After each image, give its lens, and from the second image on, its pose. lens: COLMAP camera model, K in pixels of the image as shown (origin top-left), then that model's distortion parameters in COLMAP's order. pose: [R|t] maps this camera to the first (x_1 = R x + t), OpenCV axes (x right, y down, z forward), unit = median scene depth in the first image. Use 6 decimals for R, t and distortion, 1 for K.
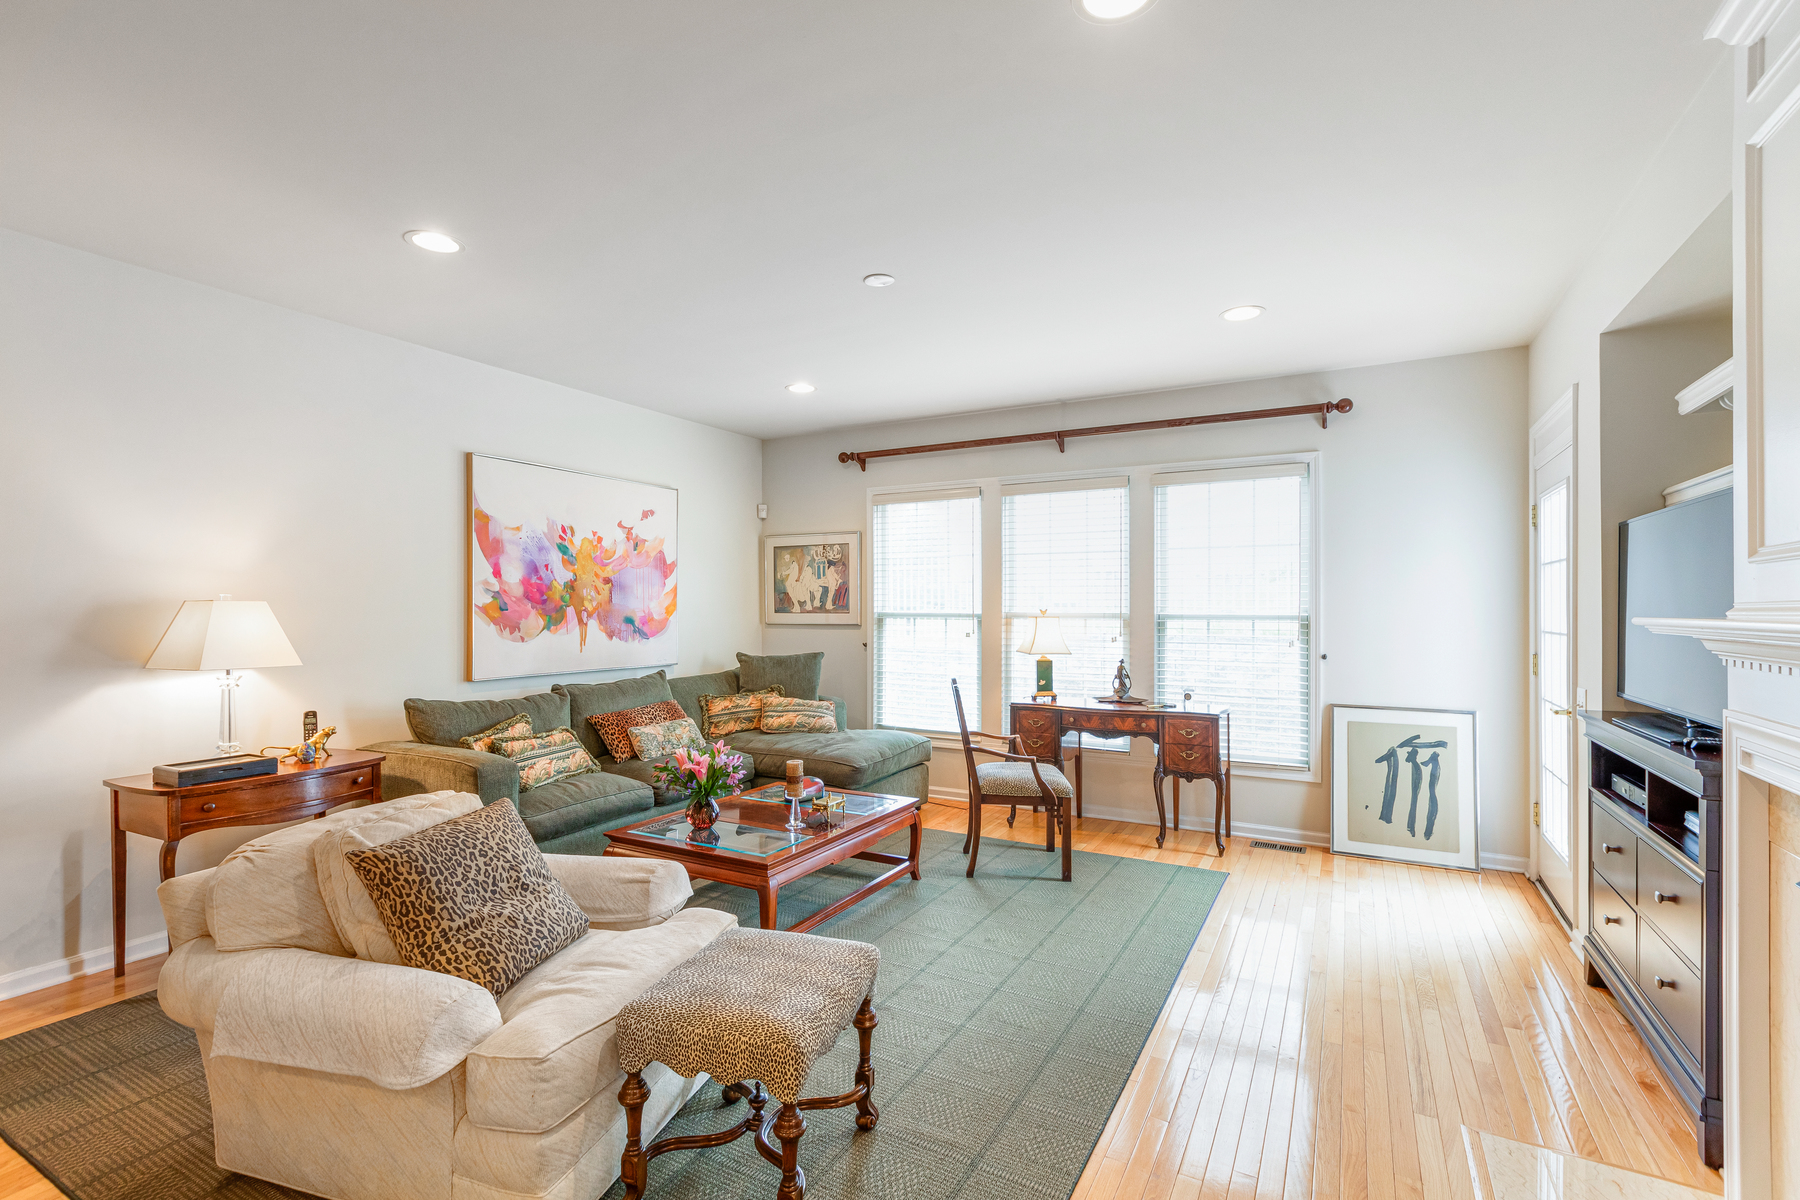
lens RADIAL K [[812.4, 0, 904.9], [0, 812.4, 606.6], [0, 0, 1]] dist [0.006526, -0.001715]
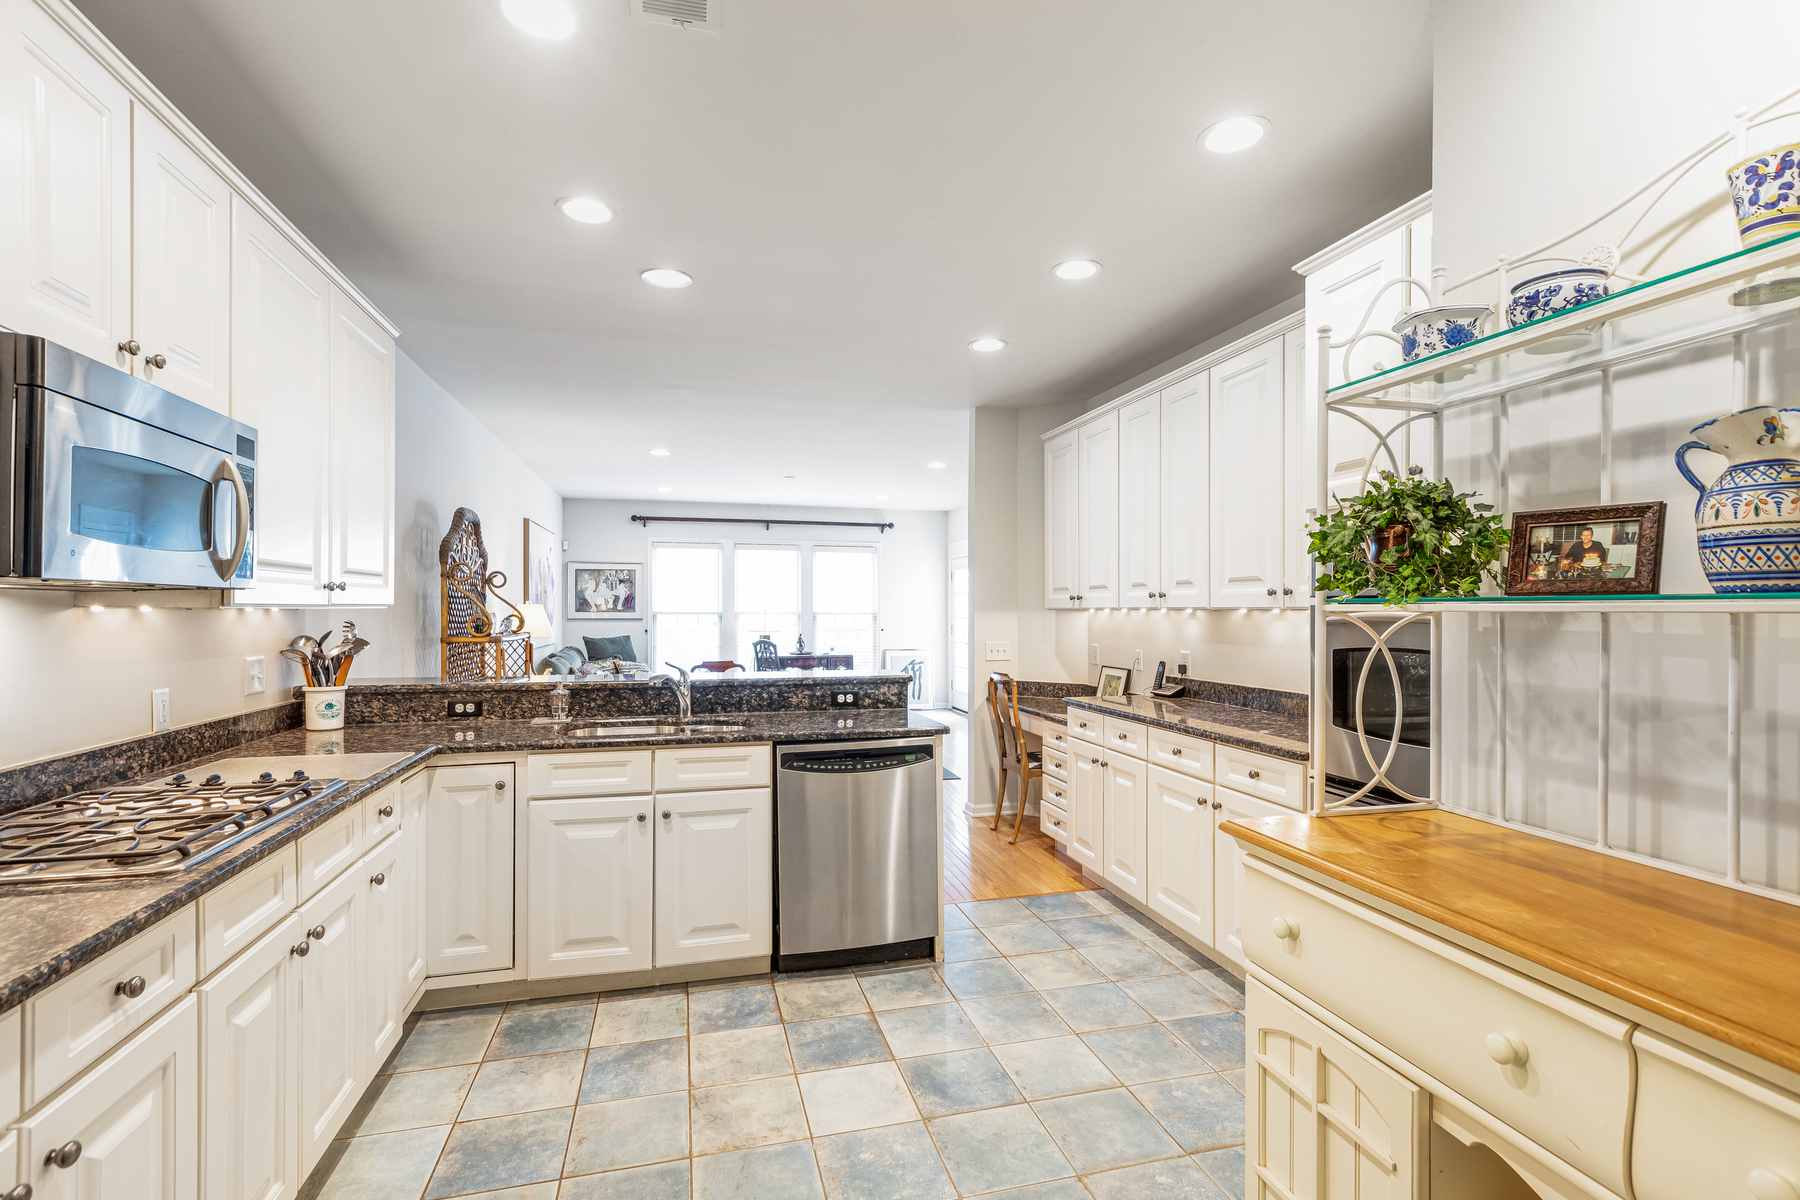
lens RADIAL K [[812.4, 0, 897.7], [0, 812.4, 608.0], [0, 0, 1]] dist [0.006526, -0.001715]
pose [[0.728038, 0.002841, 0.685531, -0.824088], [-0.000547, 0.999994, -0.003563, 0.005889], [-0.685537, 0.002220, 0.728035, -0.579873]]
